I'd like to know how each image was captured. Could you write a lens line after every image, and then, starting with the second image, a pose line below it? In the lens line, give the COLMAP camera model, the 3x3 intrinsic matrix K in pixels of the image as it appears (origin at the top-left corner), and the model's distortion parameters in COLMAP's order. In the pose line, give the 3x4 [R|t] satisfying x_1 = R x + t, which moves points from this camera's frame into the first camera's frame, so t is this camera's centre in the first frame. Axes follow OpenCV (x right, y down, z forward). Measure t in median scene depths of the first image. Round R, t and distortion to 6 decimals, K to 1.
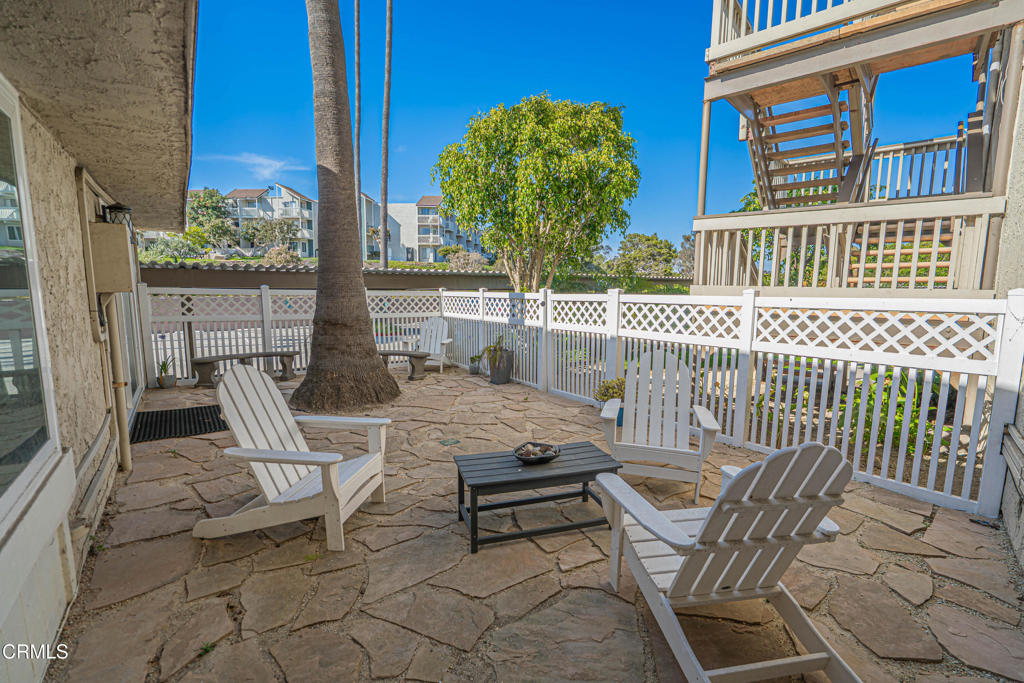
lens RADIAL K [[468.4, 0, 507.6], [0, 468.4, 344.3], [0, 0, 1]] dist [-0.001298, 0.000148]
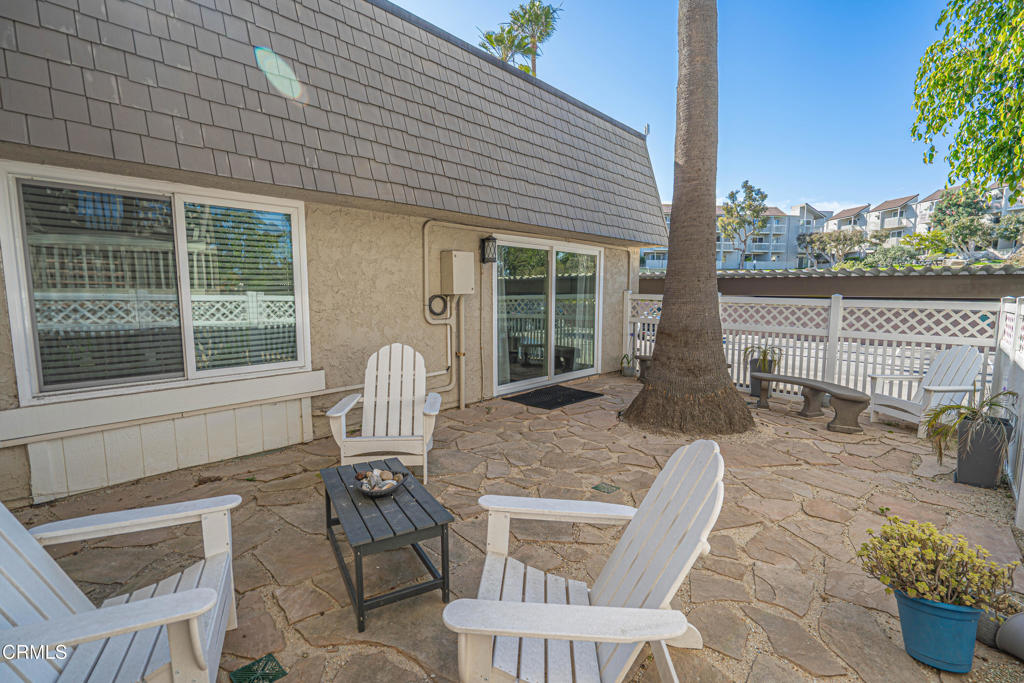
lens RADIAL K [[468.4, 0, 507.6], [0, 468.4, 344.3], [0, 0, 1]] dist [-0.001298, 0.000148]
pose [[0.230757, 0.103504, -0.967491, 0.272341], [-0.125675, 0.989168, 0.075849, -0.031835], [0.964861, 0.104087, 0.241265, 0.297091]]
